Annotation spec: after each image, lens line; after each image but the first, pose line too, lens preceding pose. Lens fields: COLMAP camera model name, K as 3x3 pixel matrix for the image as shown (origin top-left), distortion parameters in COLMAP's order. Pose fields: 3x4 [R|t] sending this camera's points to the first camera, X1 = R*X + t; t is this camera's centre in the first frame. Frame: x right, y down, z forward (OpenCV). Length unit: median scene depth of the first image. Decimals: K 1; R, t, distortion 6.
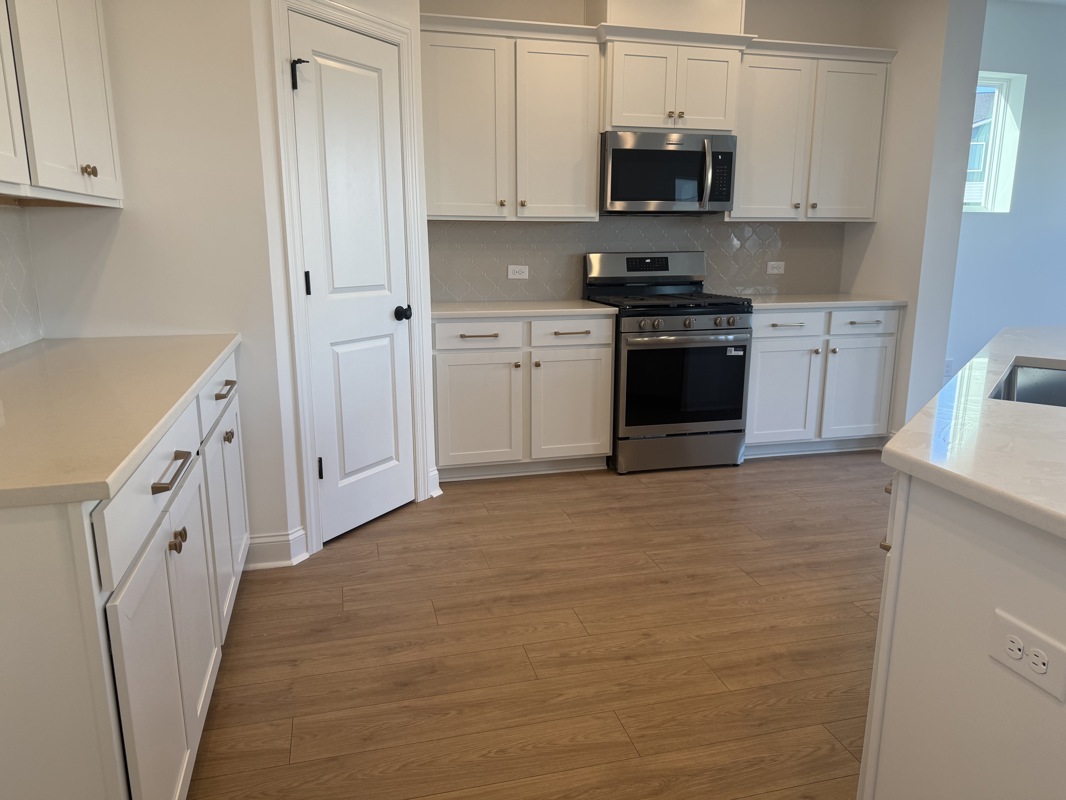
lens RADIAL K [[754.4, 0, 523.5], [0, 754.4, 407.7], [0, 0, 1]] dist [0.032703, -0.035511]
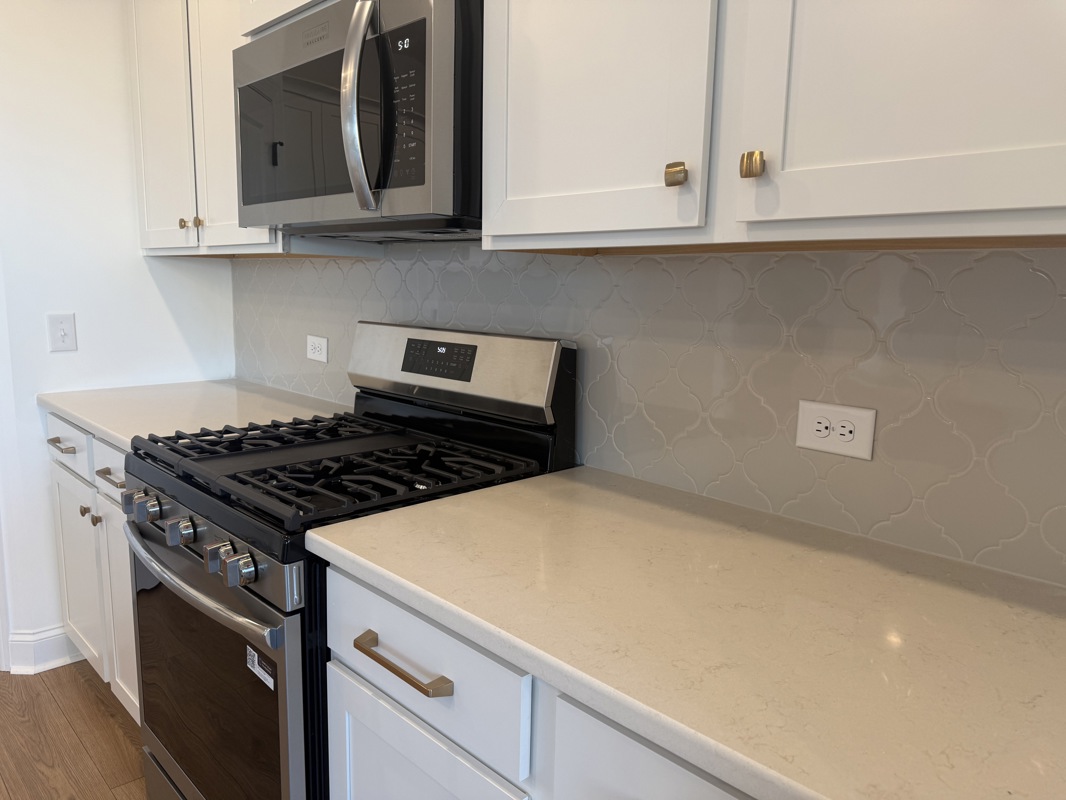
lens RADIAL K [[754.4, 0, 534.7], [0, 754.4, 392.6], [0, 0, 1]] dist [0.032703, -0.035511]
pose [[0.497278, 0.138051, -0.856538, 0.806821], [-0.212403, 0.976587, 0.034086, -0.299957], [0.841190, 0.164981, 0.514958, 1.280414]]
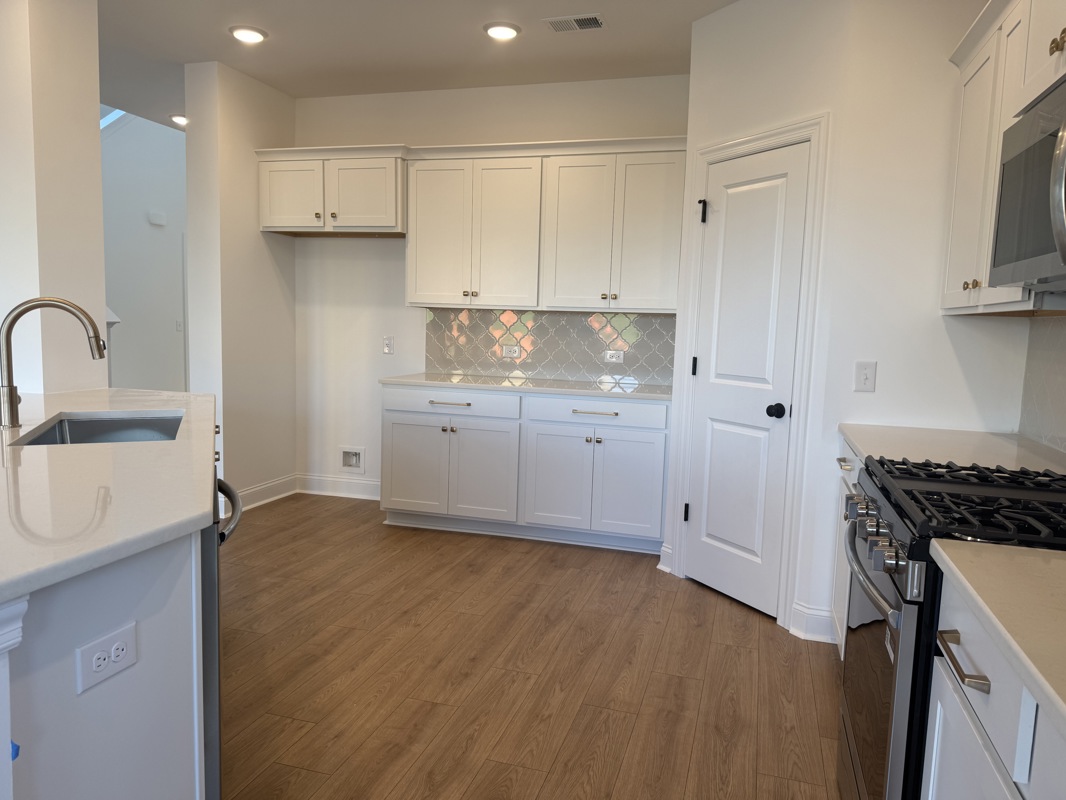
lens RADIAL K [[754.4, 0, 529.5], [0, 754.4, 400.7], [0, 0, 1]] dist [0.032703, -0.035511]
pose [[-0.522536, 0.073306, -0.849460, 0.937395], [-0.223708, 0.949604, 0.219560, -0.318284], [0.822746, 0.304759, -0.479803, 1.385617]]
